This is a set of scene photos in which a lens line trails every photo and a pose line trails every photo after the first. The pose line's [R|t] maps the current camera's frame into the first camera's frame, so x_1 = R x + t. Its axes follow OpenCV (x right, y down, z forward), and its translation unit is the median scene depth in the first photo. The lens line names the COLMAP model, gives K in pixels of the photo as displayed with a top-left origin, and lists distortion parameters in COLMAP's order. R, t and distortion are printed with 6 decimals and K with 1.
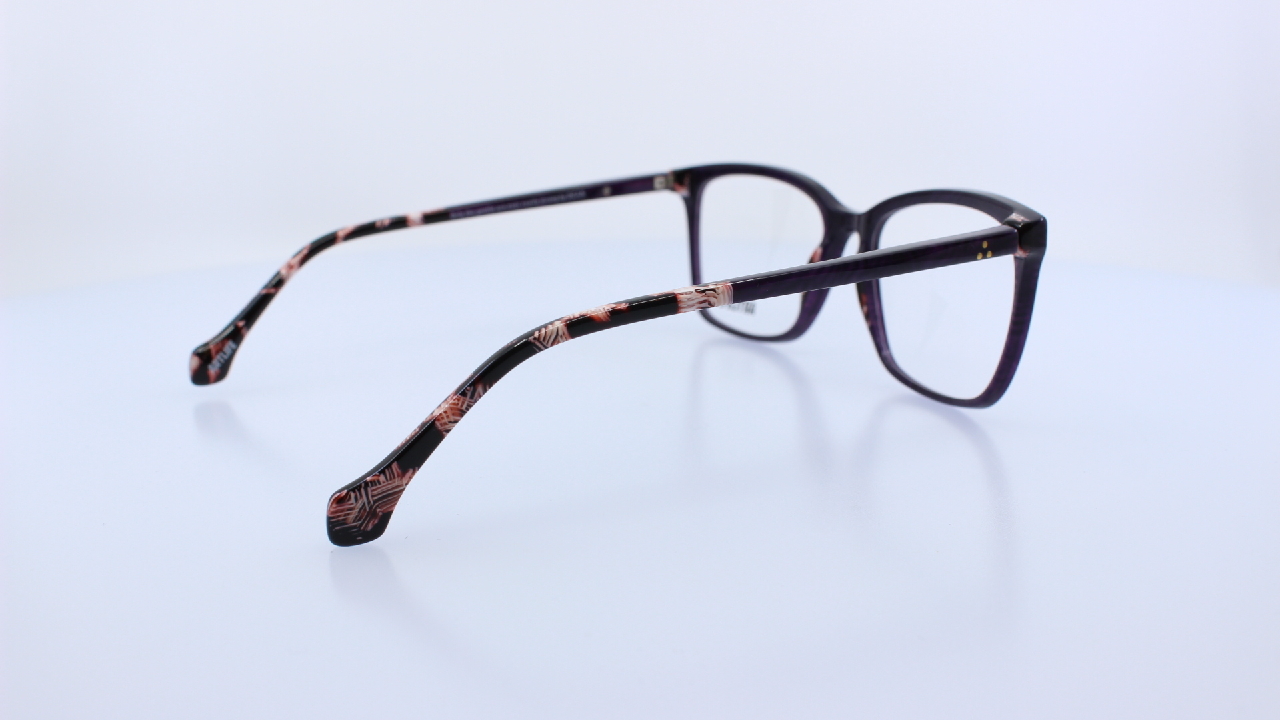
lens RADIAL K [[1295.6, 0, 639.7], [0, 1295.6, 344.7], [0, 0, 1]] dist [-0.125561, 0.018440]
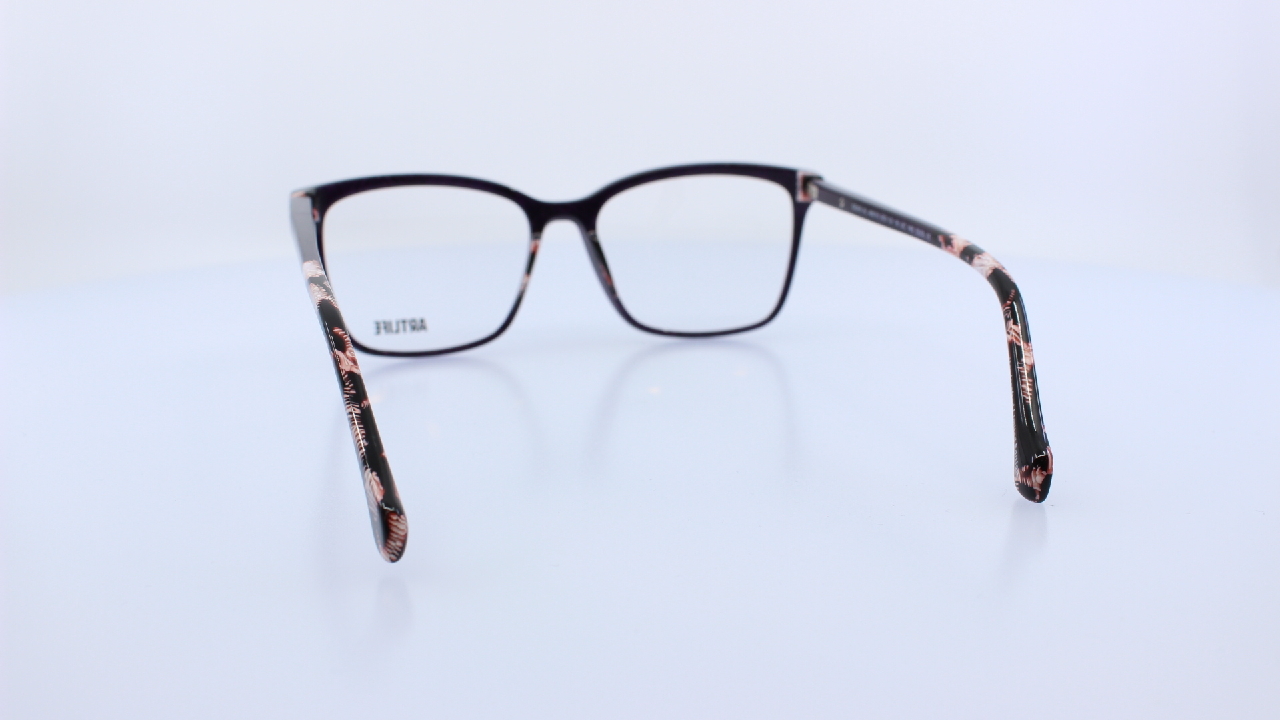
lens RADIAL K [[1295.6, 0, 639.7], [0, 1295.6, 344.7], [0, 0, 1]] dist [-0.125561, 0.018440]
pose [[0.254855, -0.207107, 0.944540, -0.900276], [0.218456, 0.963873, 0.152402, -0.144153], [-0.941980, 0.167500, 0.290891, 0.672635]]
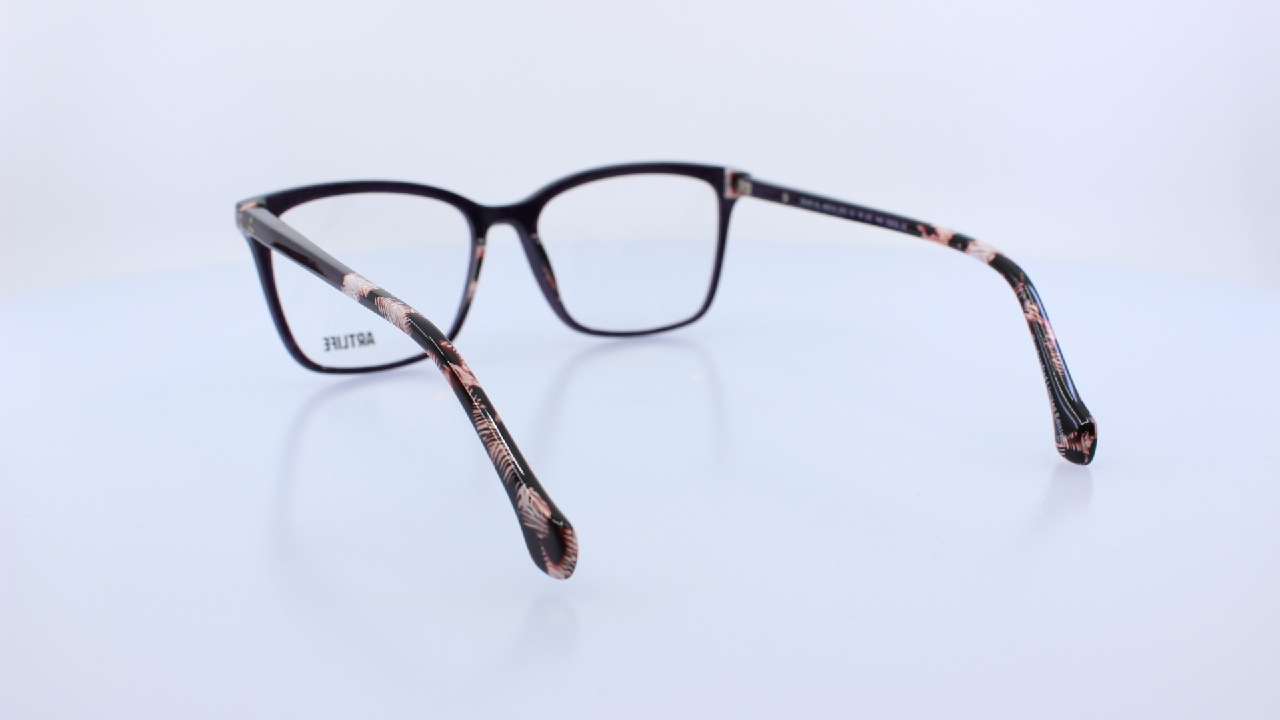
lens RADIAL K [[1295.6, 0, 639.7], [0, 1295.6, 344.7], [0, 0, 1]] dist [-0.125561, 0.018440]
pose [[-0.003337, -0.212419, 0.977173, -0.931455], [0.227656, 0.951358, 0.207585, -0.196655], [-0.973736, 0.223152, 0.045184, 0.906099]]
